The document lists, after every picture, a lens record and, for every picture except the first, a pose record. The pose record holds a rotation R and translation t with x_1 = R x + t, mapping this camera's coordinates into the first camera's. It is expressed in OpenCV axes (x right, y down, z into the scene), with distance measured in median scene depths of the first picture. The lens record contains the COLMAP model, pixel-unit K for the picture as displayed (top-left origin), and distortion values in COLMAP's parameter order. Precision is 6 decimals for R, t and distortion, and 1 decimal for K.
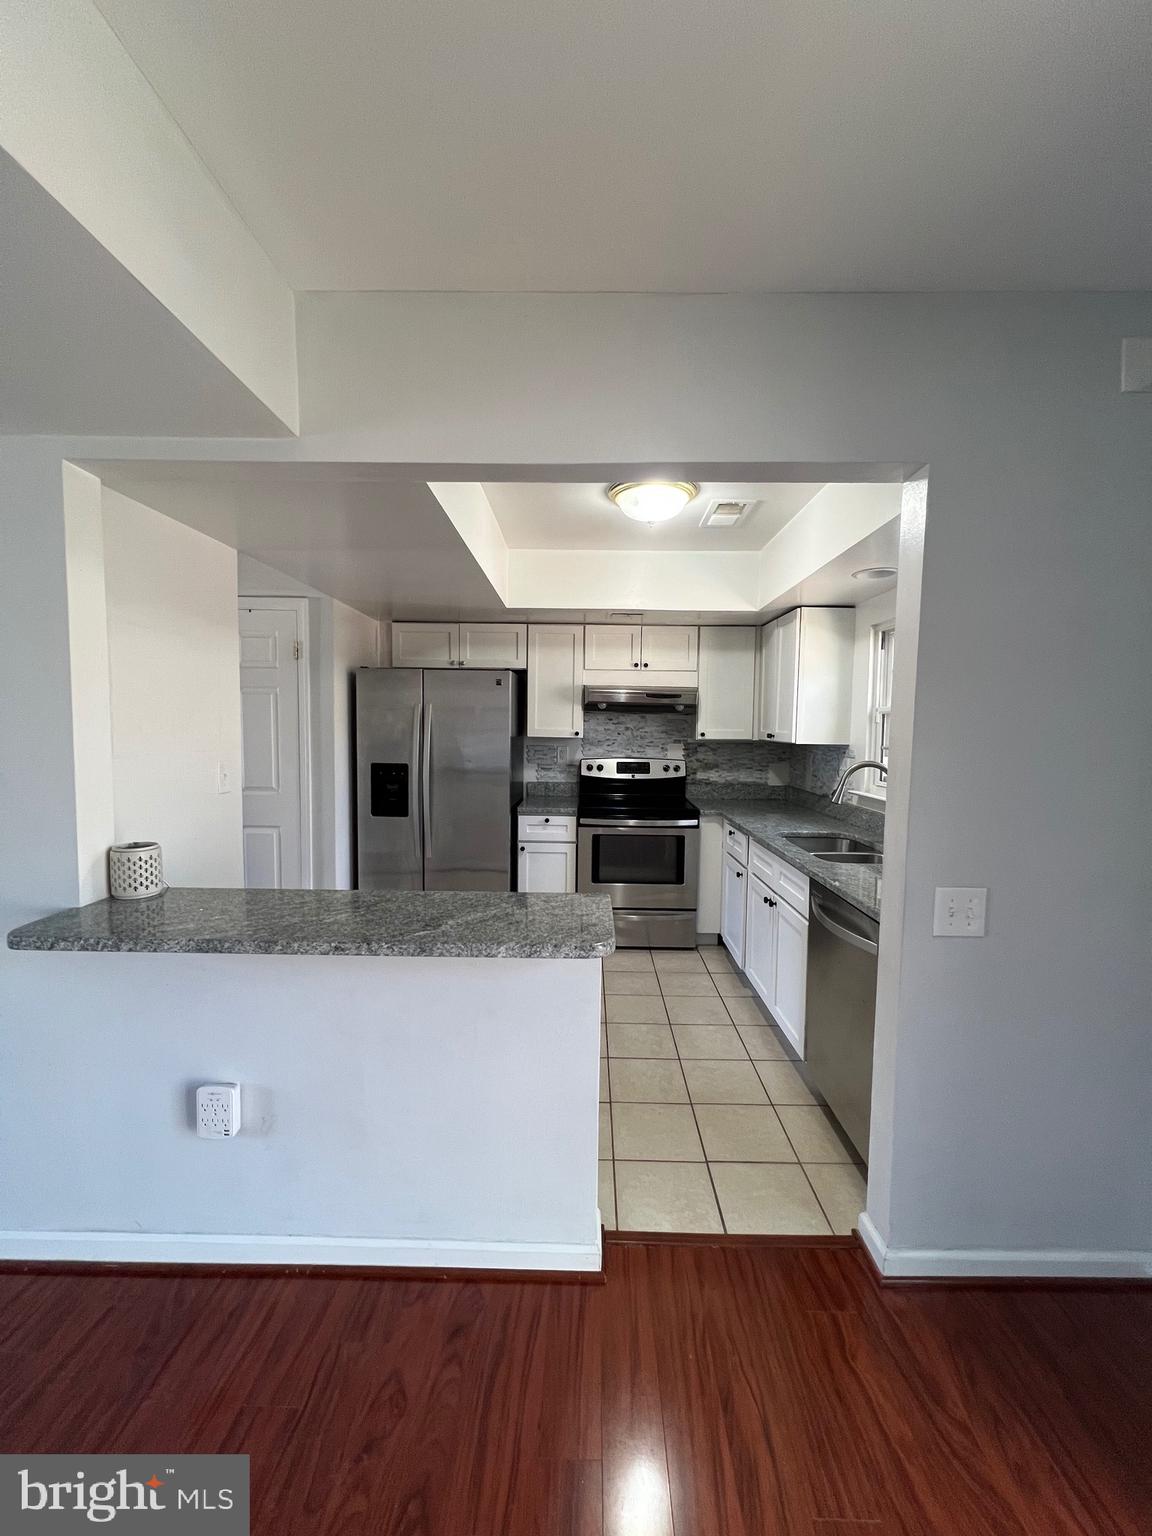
lens RADIAL K [[613.3, 0, 580.7], [0, 613.3, 765.9], [0, 0, 1]] dist [0.000240, 0.000638]
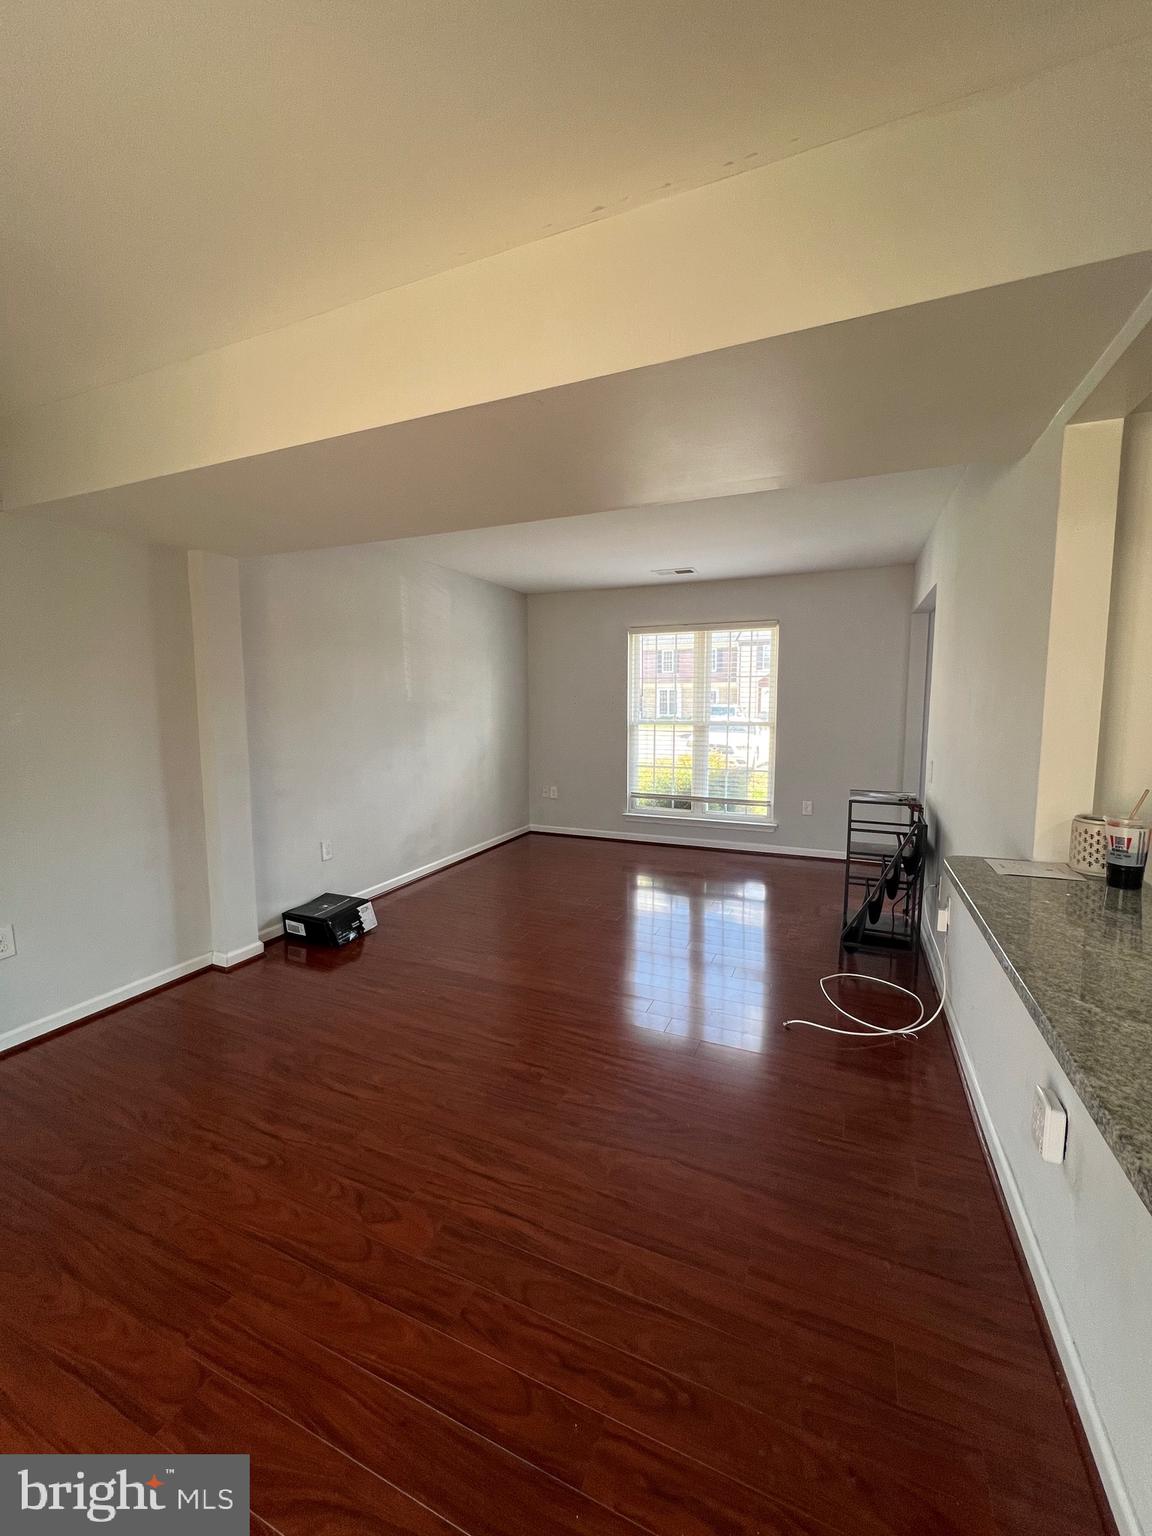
lens RADIAL K [[613.3, 0, 580.7], [0, 613.3, 765.9], [0, 0, 1]] dist [0.000240, 0.000638]
pose [[-0.380404, 0.080280, -0.921329, 0.450984], [-0.065978, 0.991331, 0.113621, -0.000612], [0.922464, 0.104010, -0.371810, 0.692836]]
